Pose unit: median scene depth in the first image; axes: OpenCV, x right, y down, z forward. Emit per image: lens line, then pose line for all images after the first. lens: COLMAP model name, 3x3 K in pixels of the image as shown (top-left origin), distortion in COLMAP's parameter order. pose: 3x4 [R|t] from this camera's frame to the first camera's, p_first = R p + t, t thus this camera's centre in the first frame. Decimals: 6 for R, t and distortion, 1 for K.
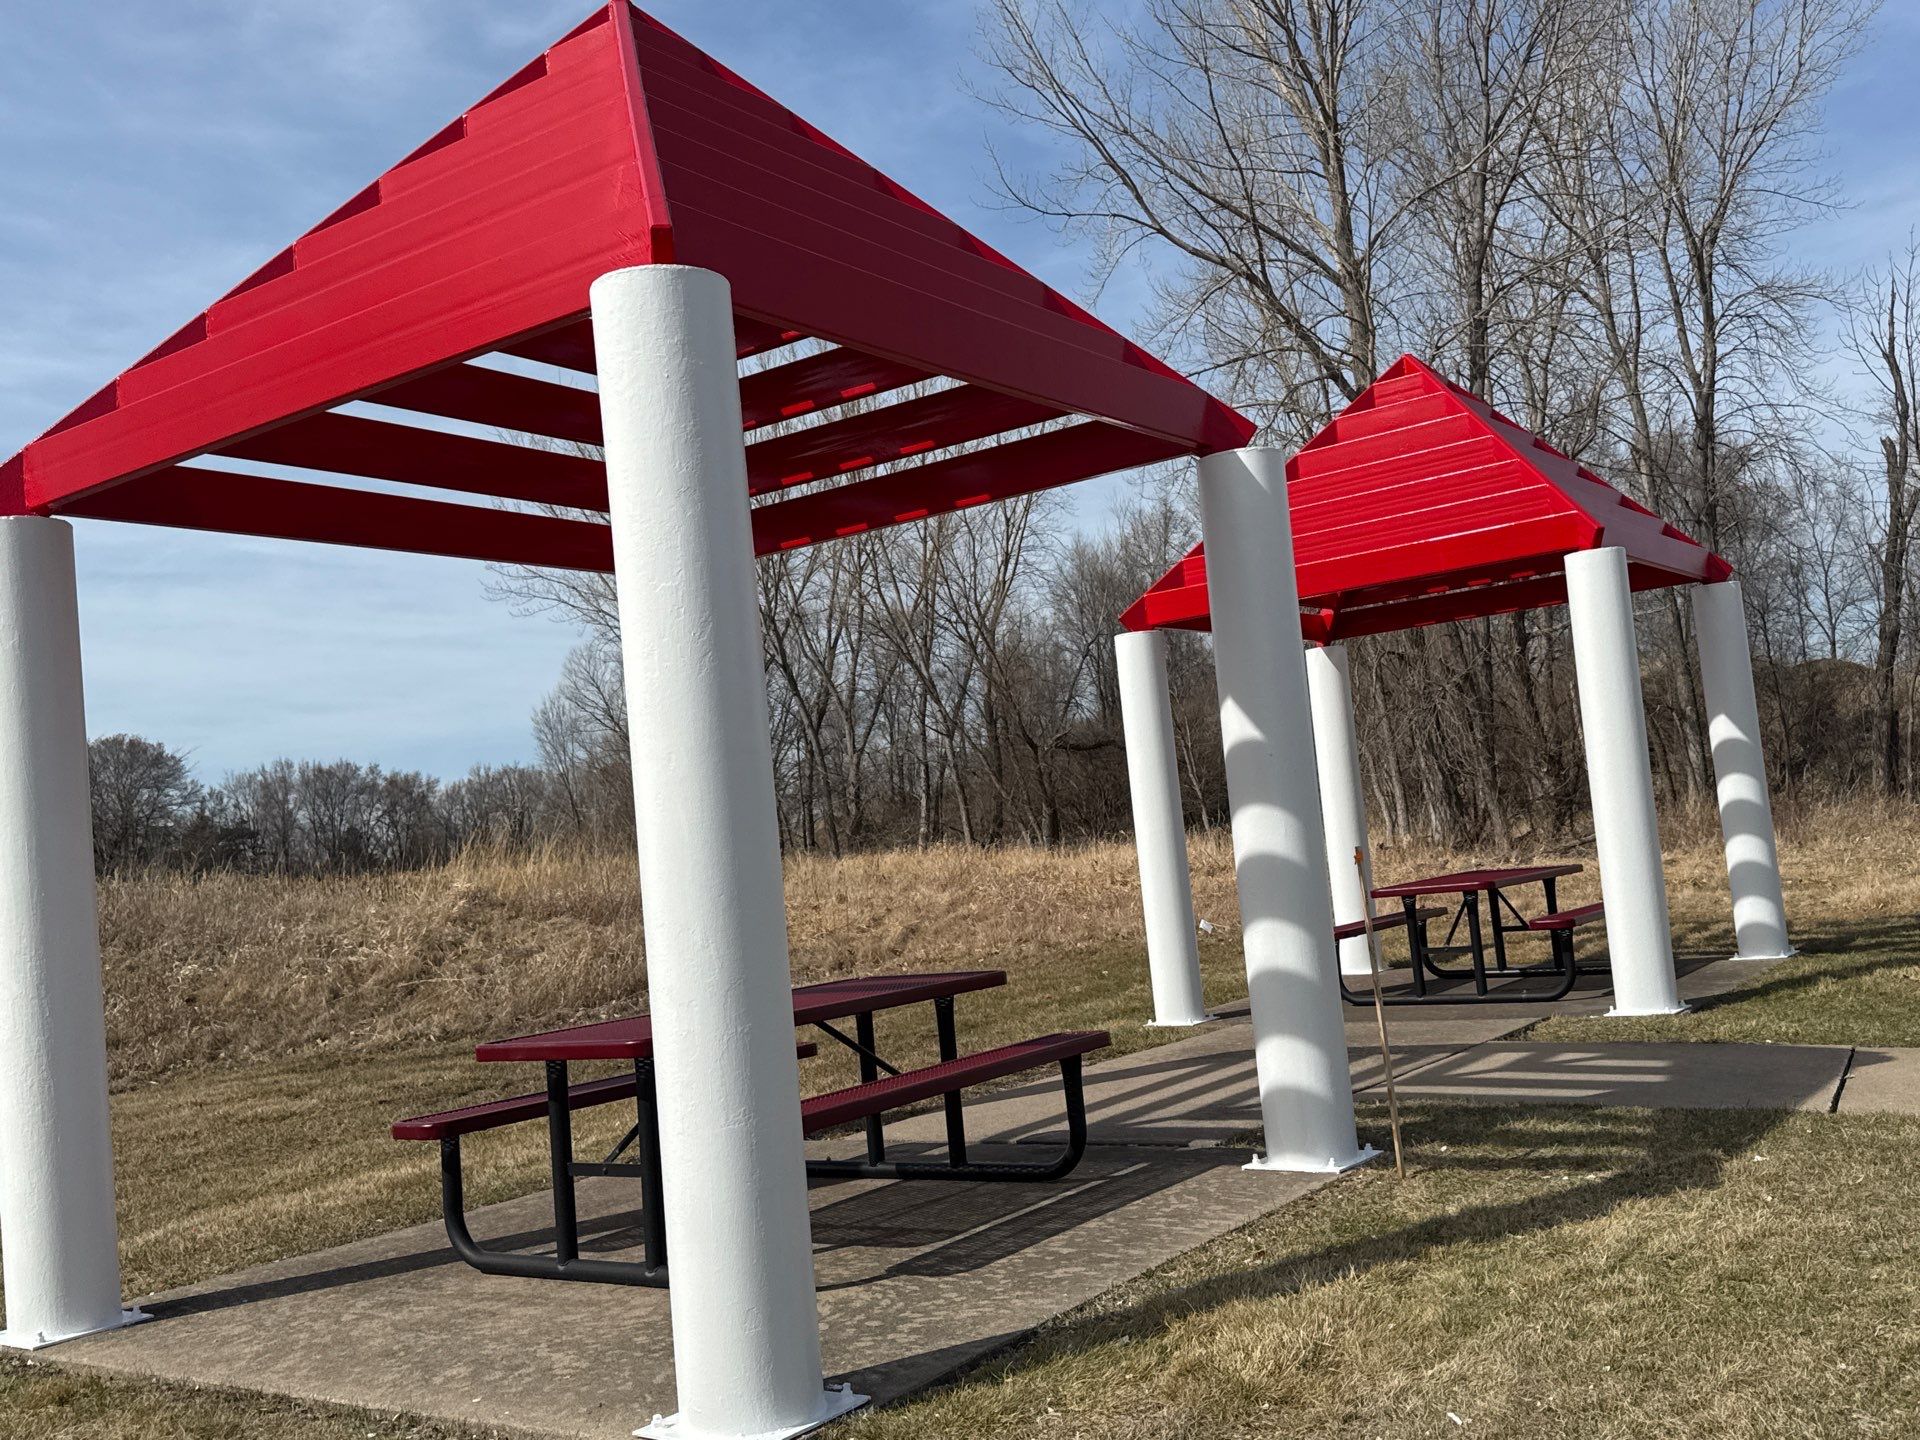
lens RADIAL K [[1672.1, 0, 960.0], [0, 1672.1, 720.0], [0, 0, 1]] dist [0.040242, 0.001589]
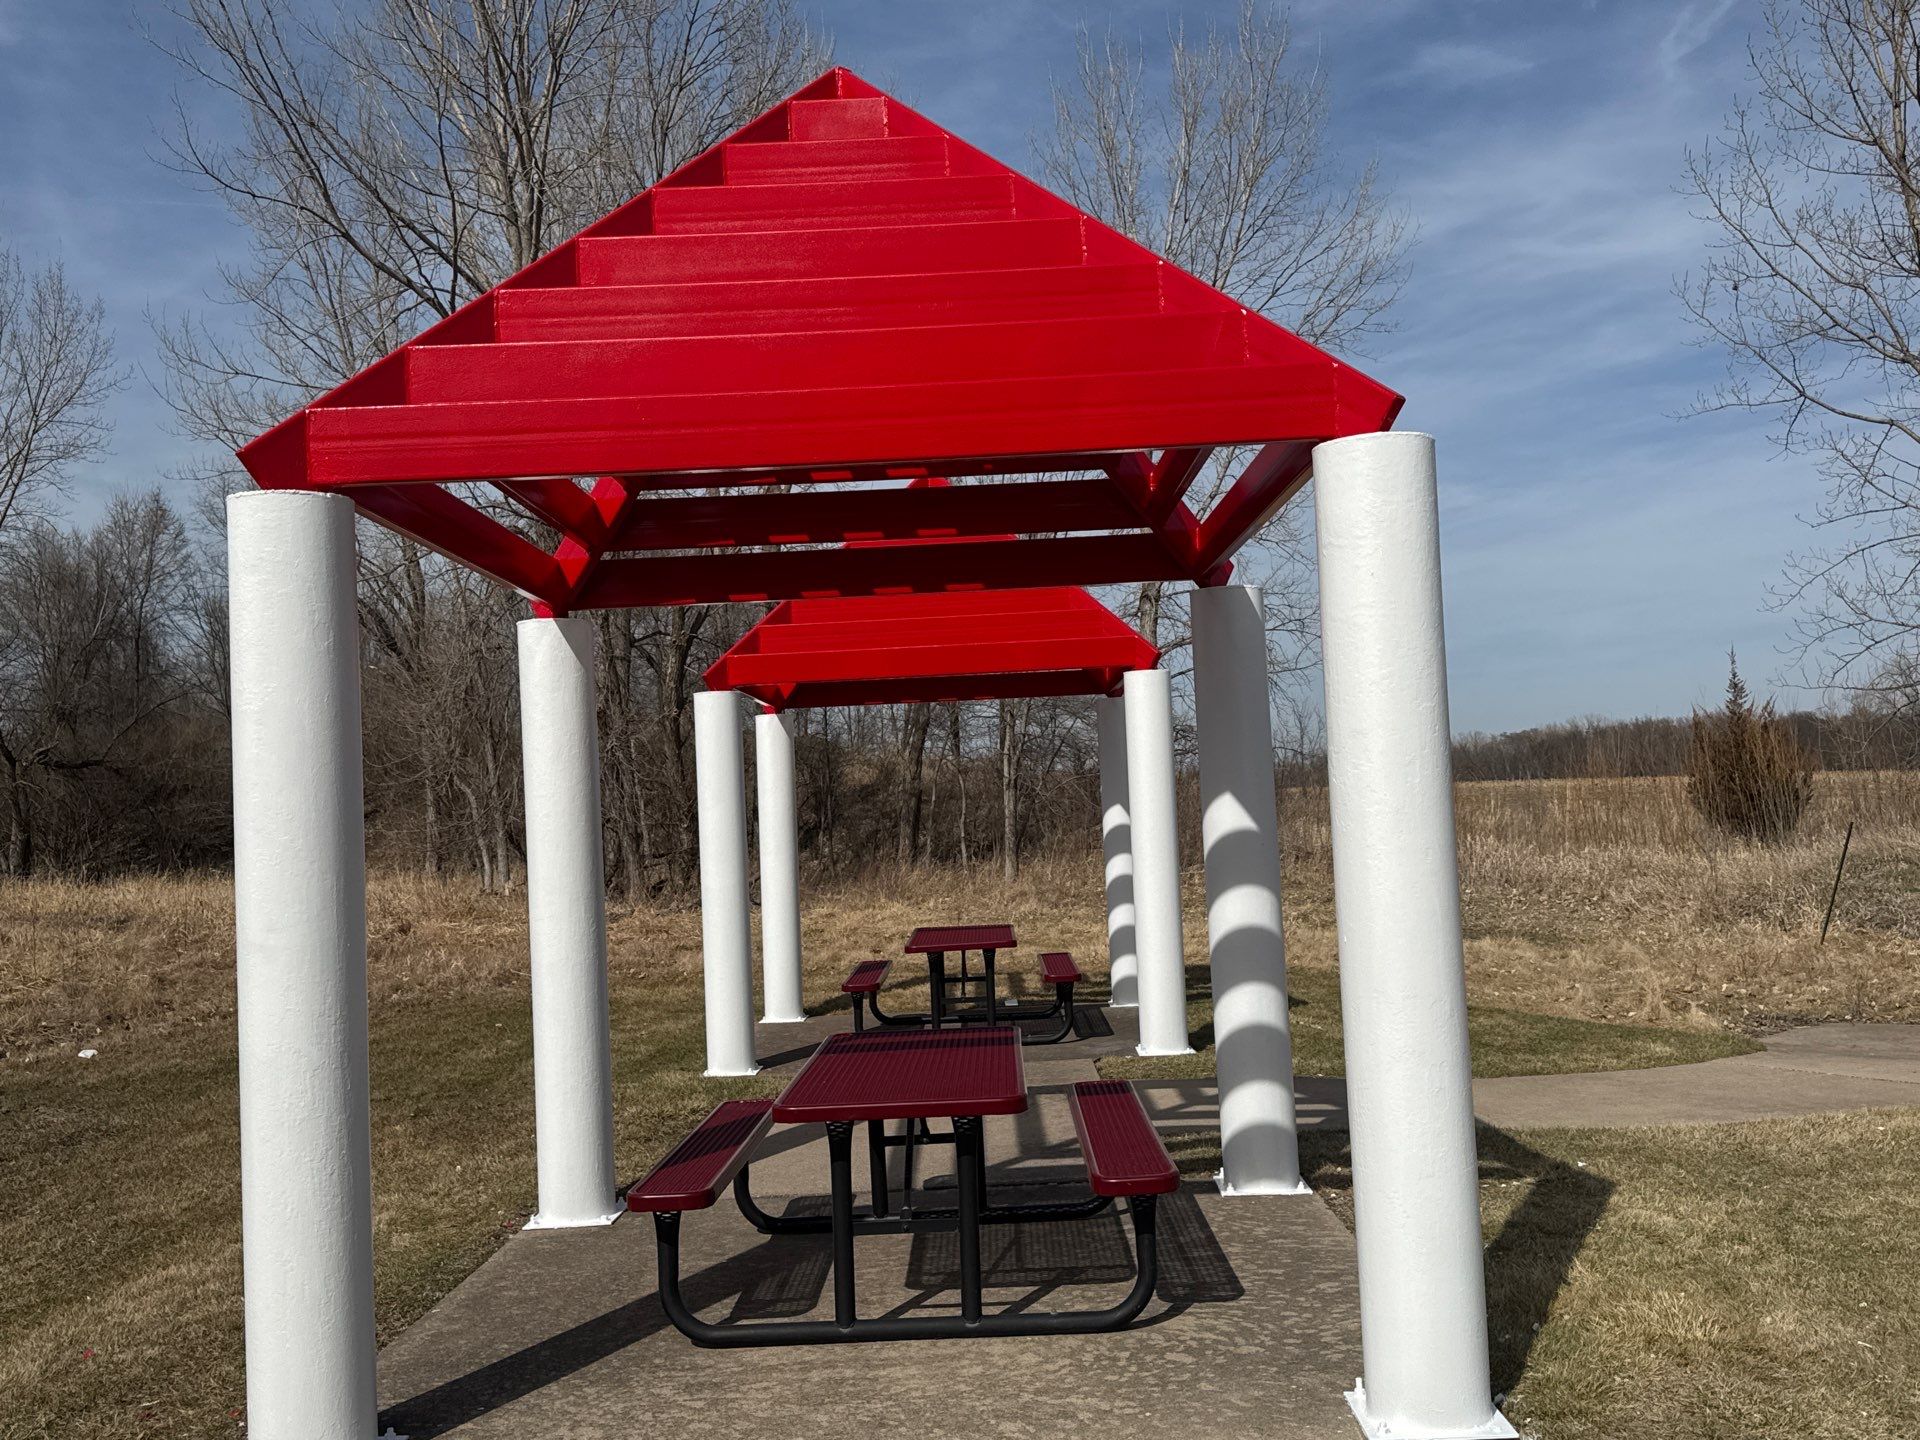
lens RADIAL K [[1672.1, 0, 960.0], [0, 1672.1, 720.0], [0, 0, 1]] dist [0.040242, 0.001589]
pose [[0.840036, 0.090657, 0.534903, -0.380957], [-0.076500, 0.995882, -0.048645, 0.003138], [-0.537110, -0.000057, 0.843512, 0.059082]]
